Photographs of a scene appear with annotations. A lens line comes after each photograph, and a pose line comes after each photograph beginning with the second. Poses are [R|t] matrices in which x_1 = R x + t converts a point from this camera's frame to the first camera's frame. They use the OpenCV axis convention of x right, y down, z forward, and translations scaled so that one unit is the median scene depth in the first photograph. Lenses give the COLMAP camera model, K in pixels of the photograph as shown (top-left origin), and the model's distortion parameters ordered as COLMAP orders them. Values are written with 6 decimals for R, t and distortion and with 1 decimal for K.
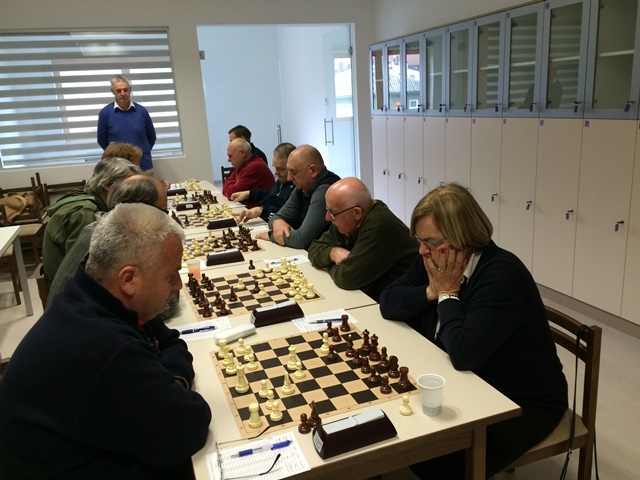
lens RADIAL K [[549.5, 0, 322.3], [0, 549.5, 241.5], [0, 0, 1]] dist [0.035823, 0.023960]
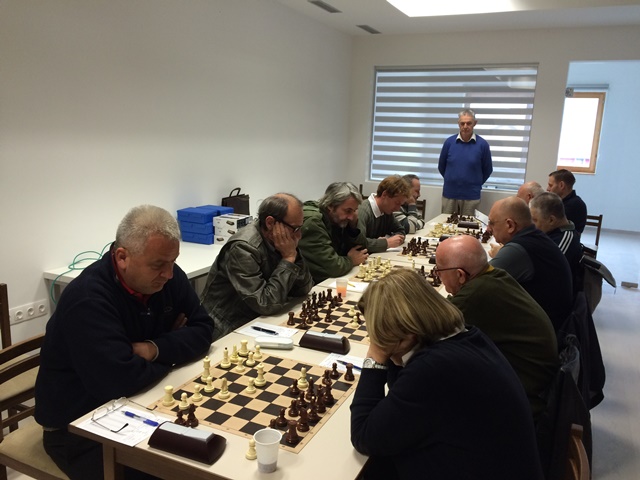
lens RADIAL K [[549.5, 0, 320.3], [0, 549.5, 239.0], [0, 0, 1]] dist [0.035823, 0.023960]
pose [[0.689307, 0.221786, -0.689686, 0.224094], [-0.258297, 0.964662, 0.052057, -0.042080], [0.676860, 0.142260, 0.722235, 0.079393]]
